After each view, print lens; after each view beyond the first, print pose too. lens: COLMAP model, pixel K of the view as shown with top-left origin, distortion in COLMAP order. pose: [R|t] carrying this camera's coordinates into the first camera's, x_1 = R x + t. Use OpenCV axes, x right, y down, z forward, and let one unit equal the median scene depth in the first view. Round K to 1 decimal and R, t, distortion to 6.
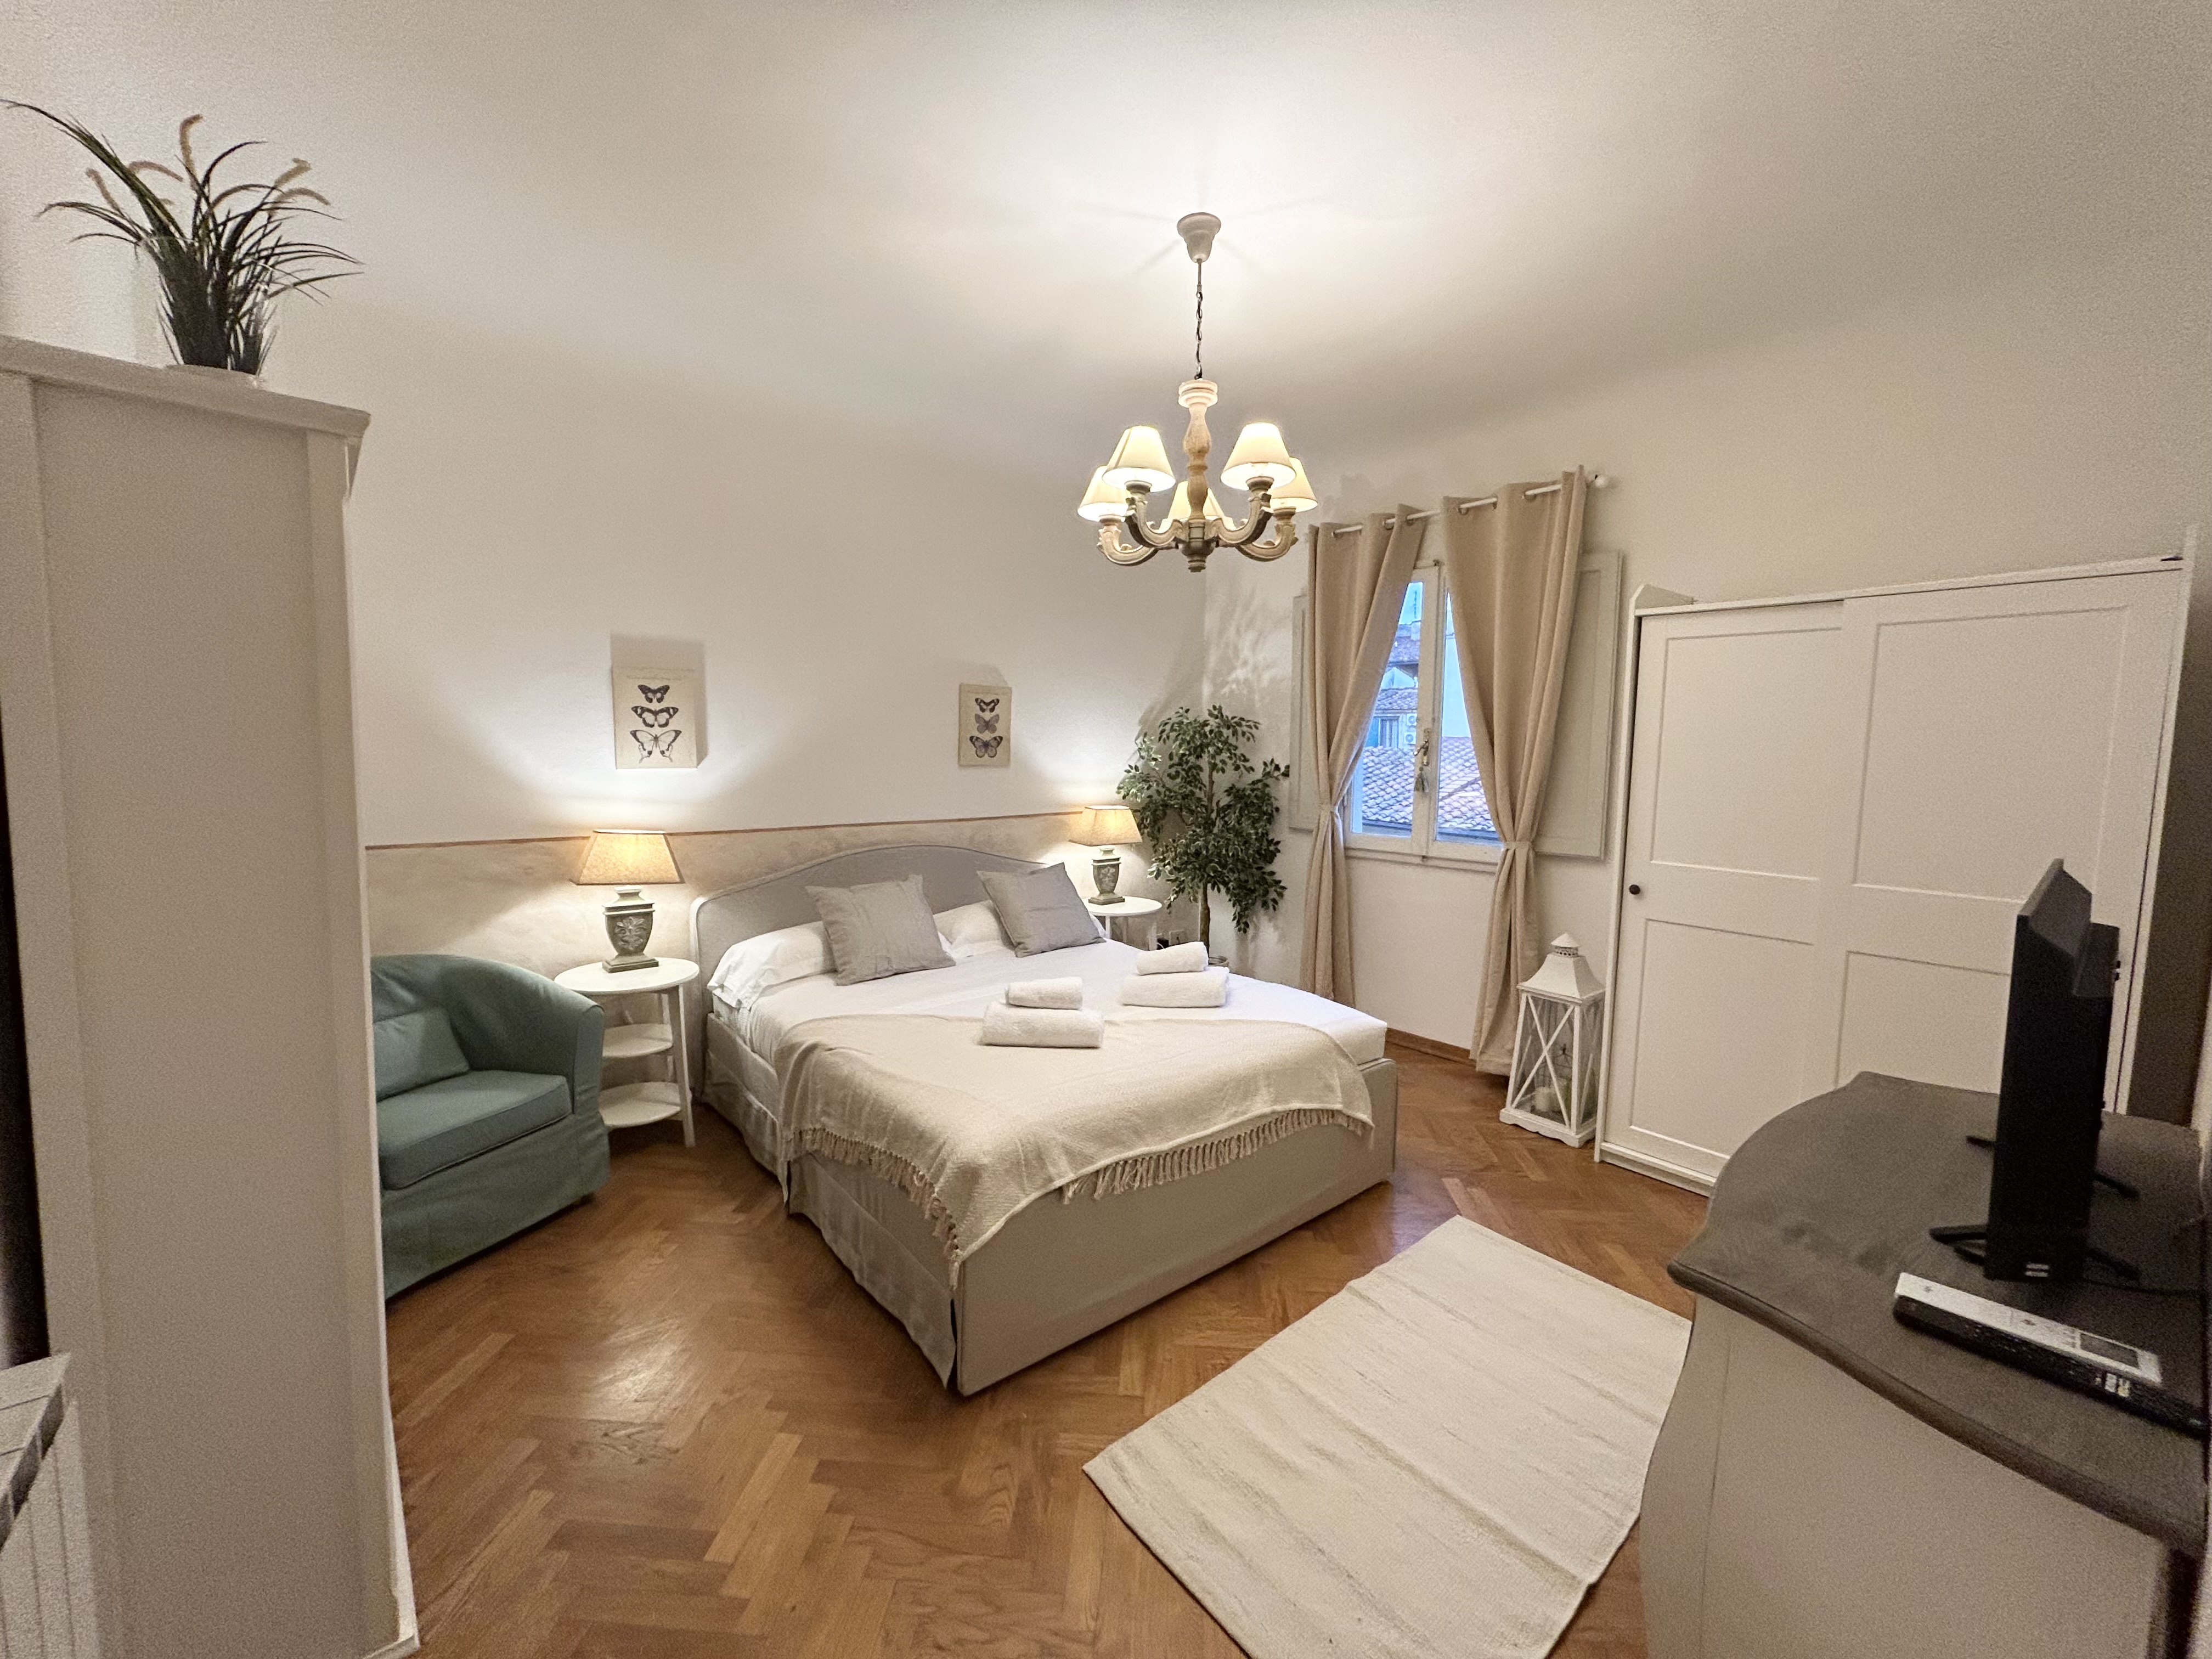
lens RADIAL K [[891.0, 0, 1111.4], [0, 891.0, 830.2], [0, 0, 1]] dist [0.001044, -0.000290]
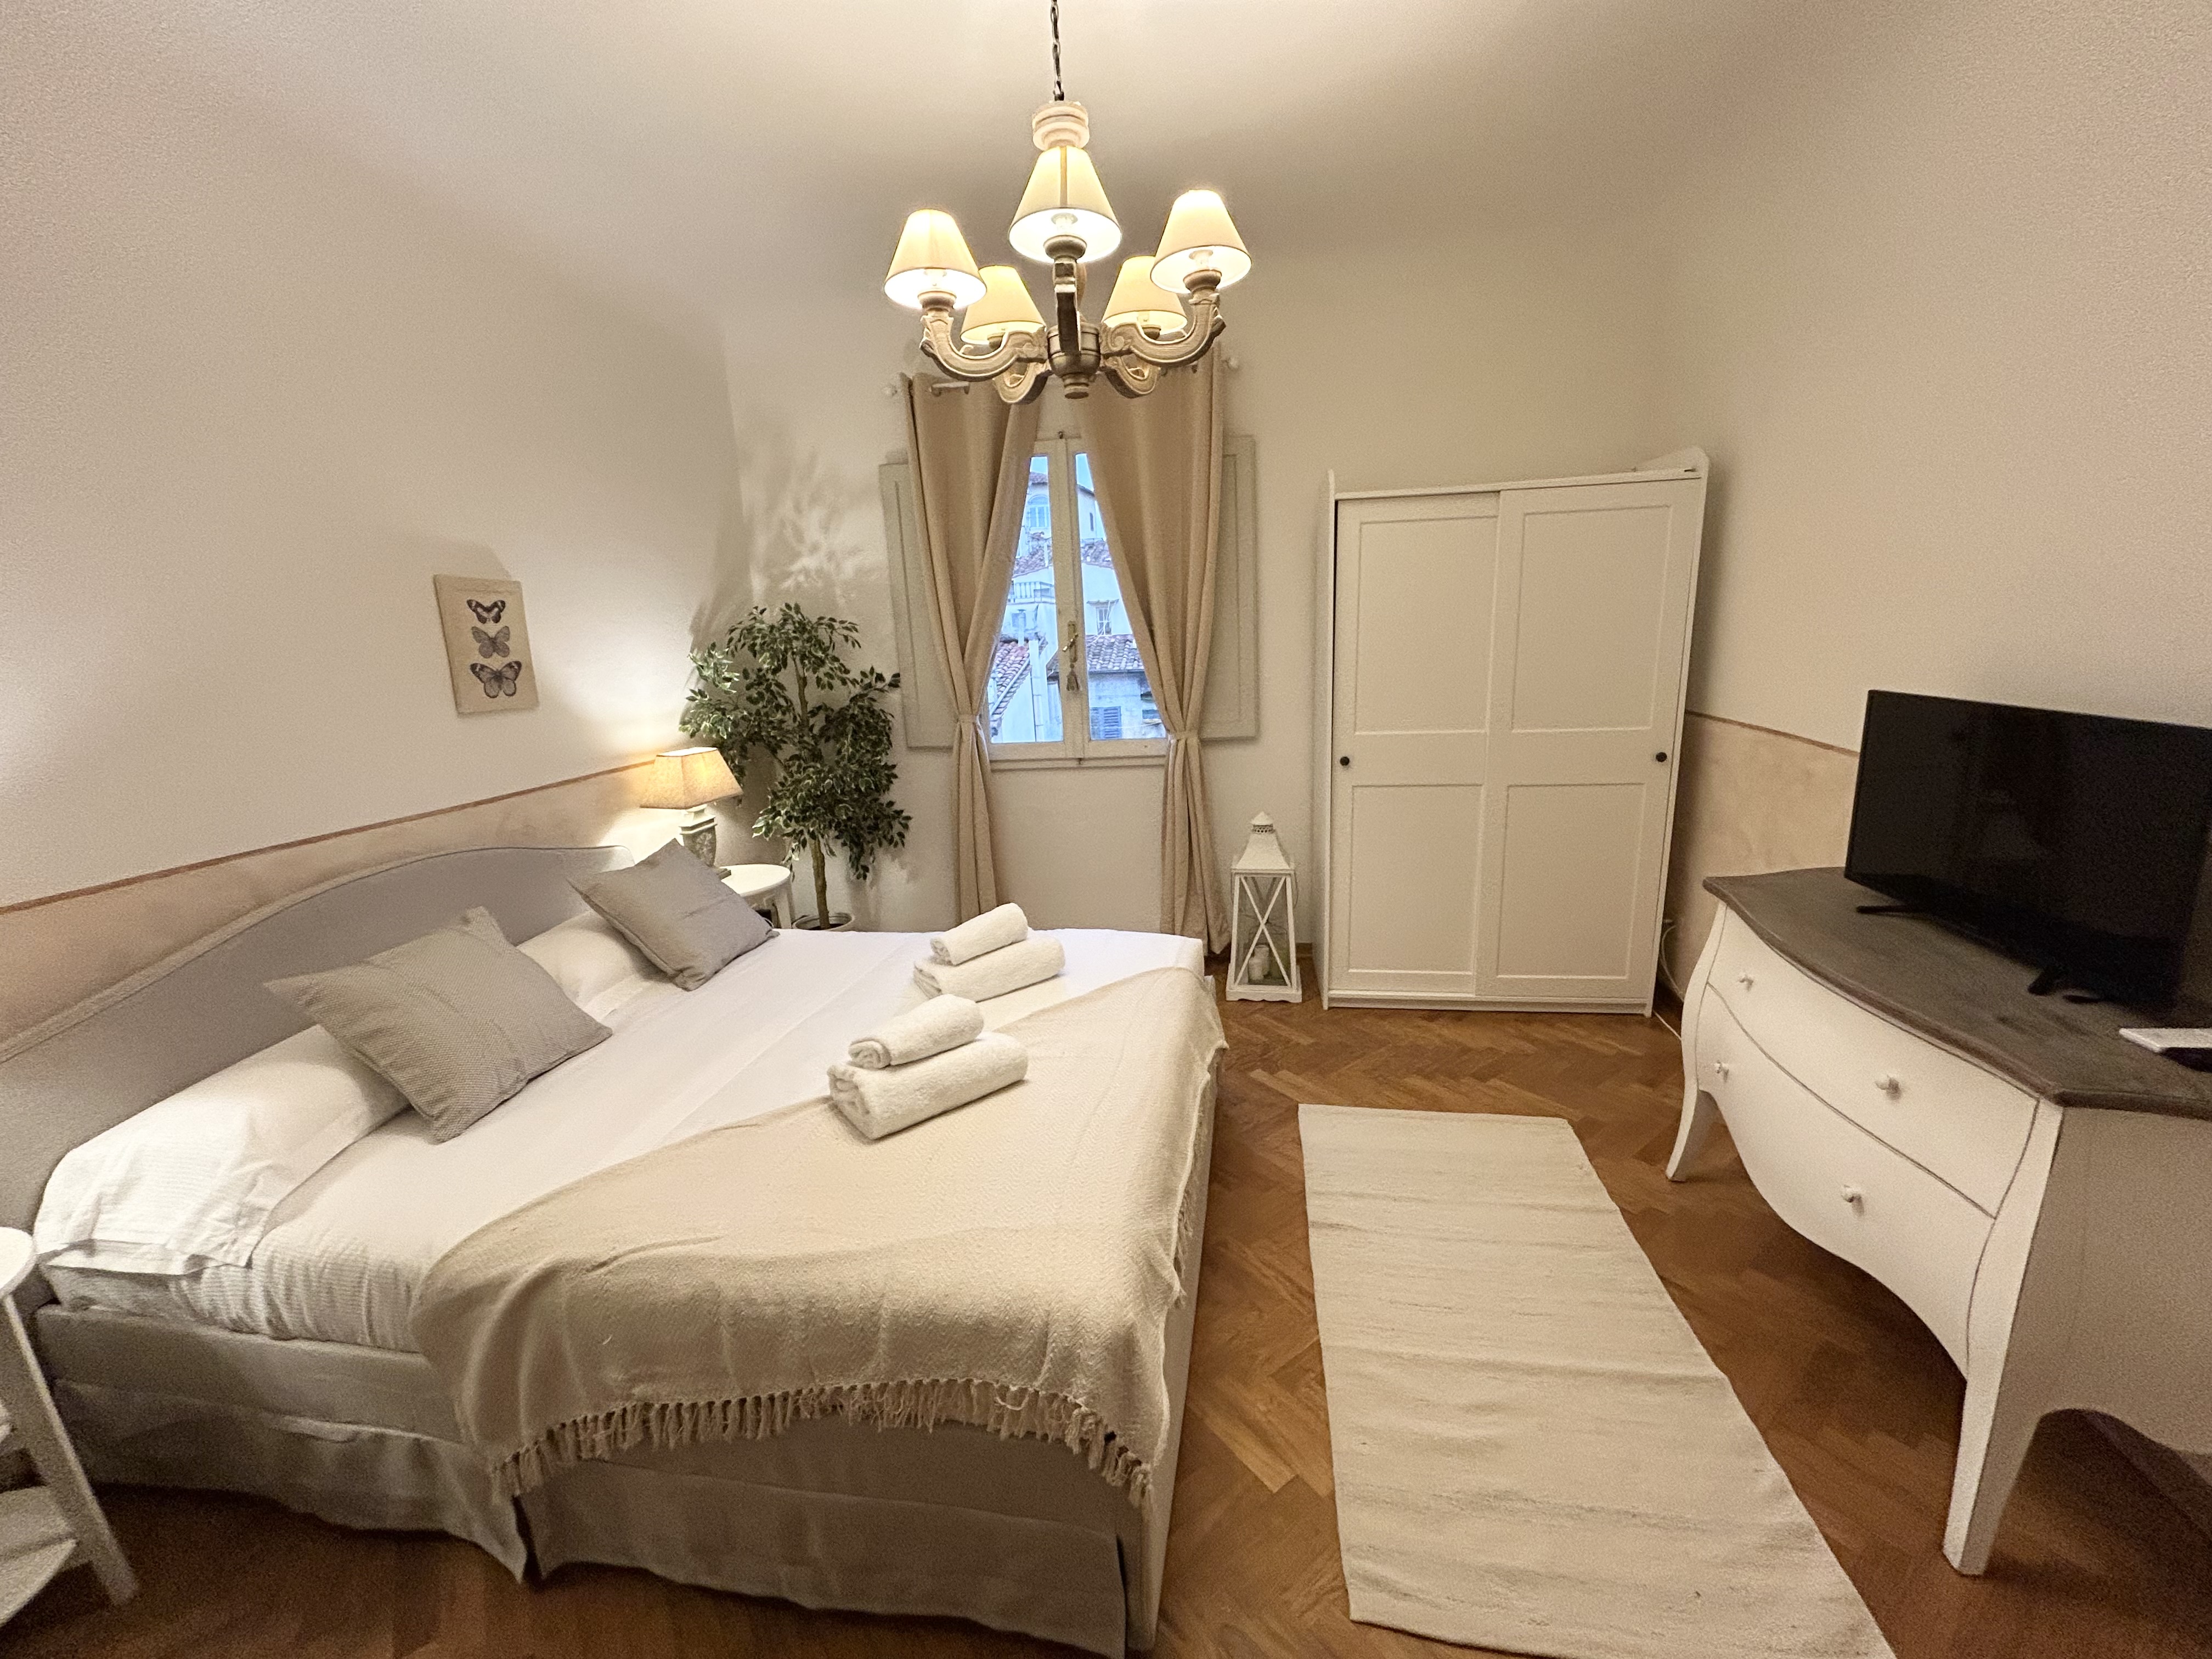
lens RADIAL K [[891.0, 0, 1110.7], [0, 891.0, 826.8], [0, 0, 1]] dist [0.001044, -0.000290]
pose [[0.752029, -0.185987, 0.632345, -0.289102], [0.119018, 0.981911, 0.147258, -0.042495], [-0.648295, -0.035482, 0.760562, 0.311424]]
